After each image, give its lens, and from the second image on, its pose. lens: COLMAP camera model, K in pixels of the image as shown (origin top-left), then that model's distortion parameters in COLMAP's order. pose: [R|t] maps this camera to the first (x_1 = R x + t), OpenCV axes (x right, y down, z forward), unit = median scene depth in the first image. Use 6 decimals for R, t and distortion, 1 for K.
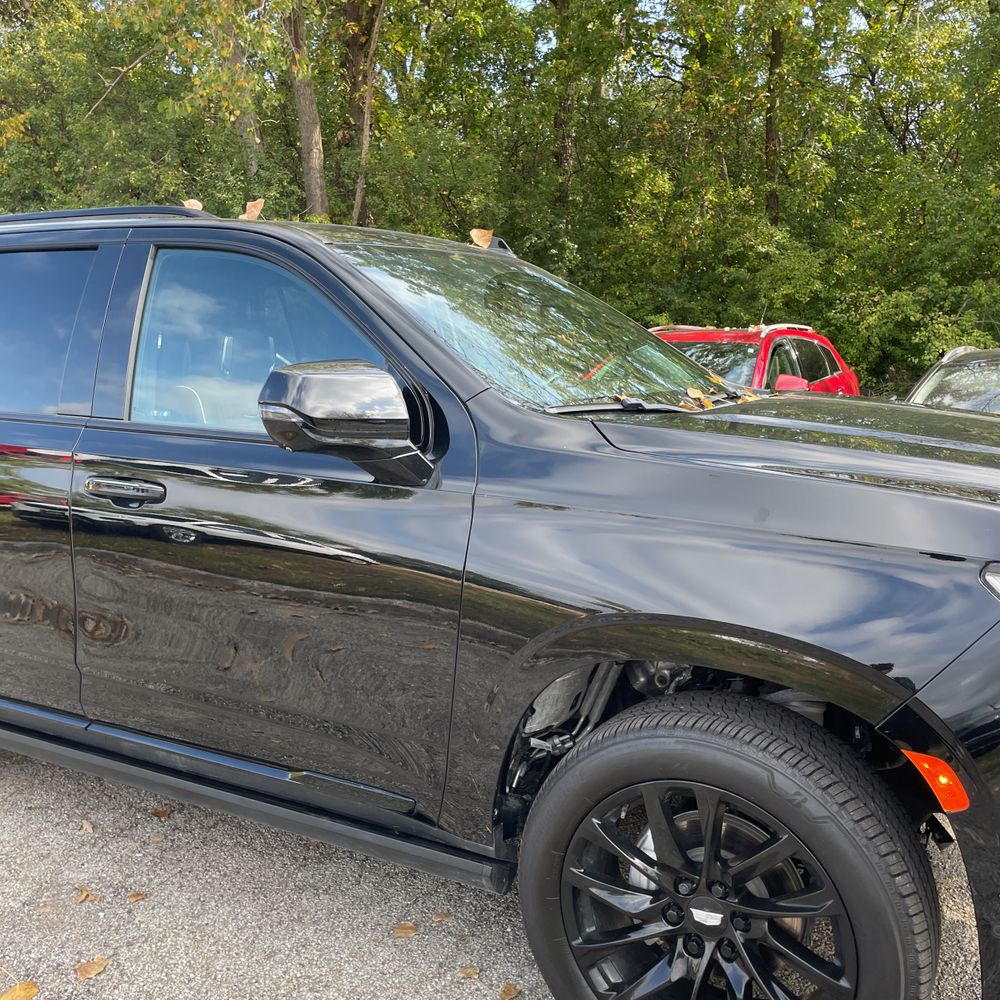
lens RADIAL K [[1024.0, 0, 500.3], [0, 1024.0, 483.6], [0, 0, 1]] dist [0.042720, 0.000000]
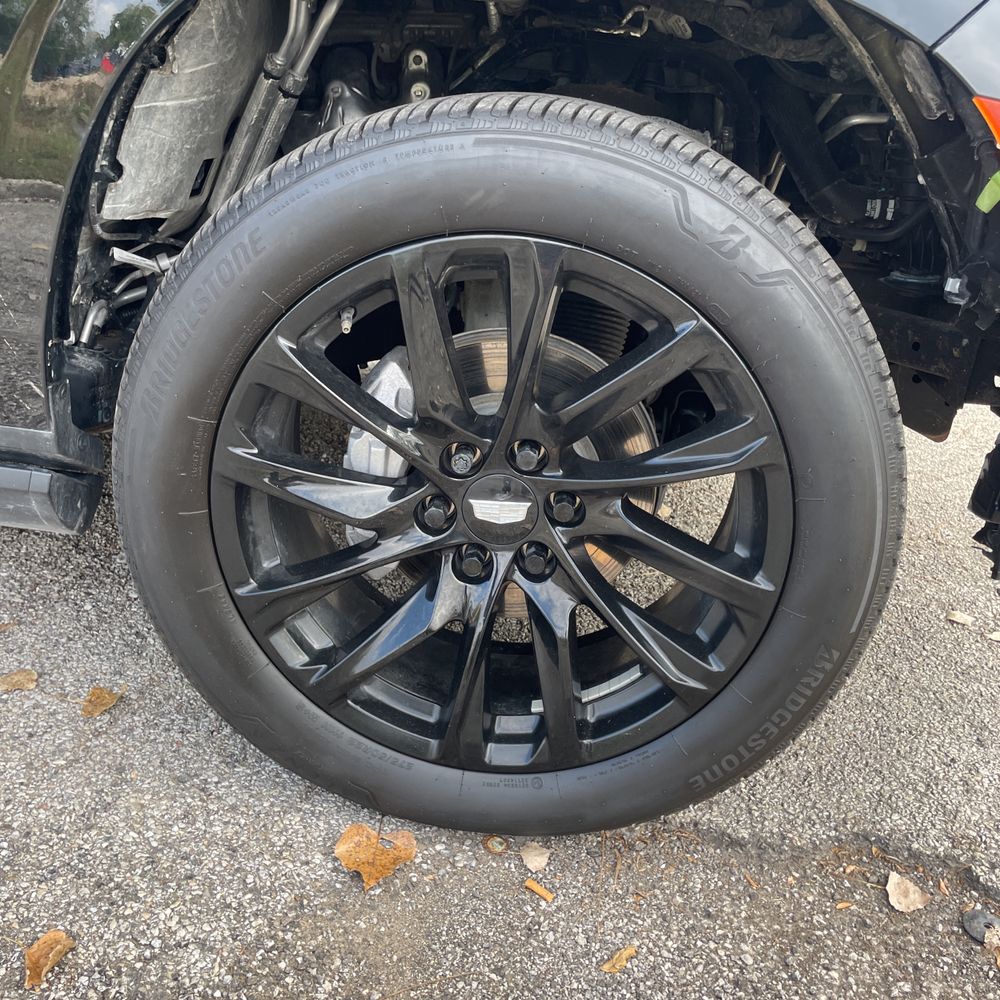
lens RADIAL K [[1024.0, 0, 497.3], [0, 1024.0, 494.6], [0, 0, 1]] dist [0.042720, 0.000000]
pose [[0.911274, -0.072634, 0.405343, -0.015810], [-0.040635, 0.963657, 0.264033, 0.264976], [-0.409790, -0.257078, 0.875205, 0.525523]]
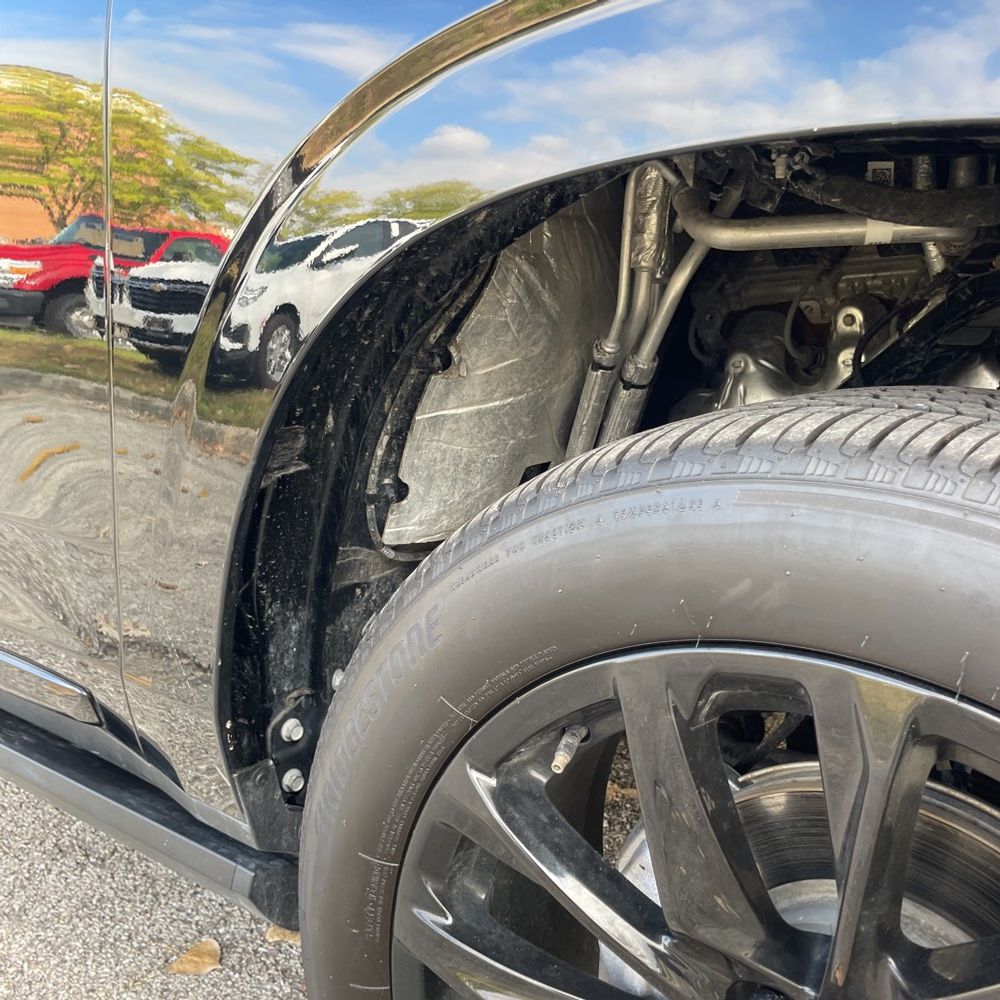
lens RADIAL K [[1024.0, 0, 491.6], [0, 1024.0, 496.7], [0, 0, 1]] dist [0.042720, 0.000000]
pose [[0.990408, 0.031986, -0.134420, 0.135519], [-0.021635, 0.996736, 0.077772, 0.219538], [0.136469, -0.074118, 0.987868, 0.698408]]
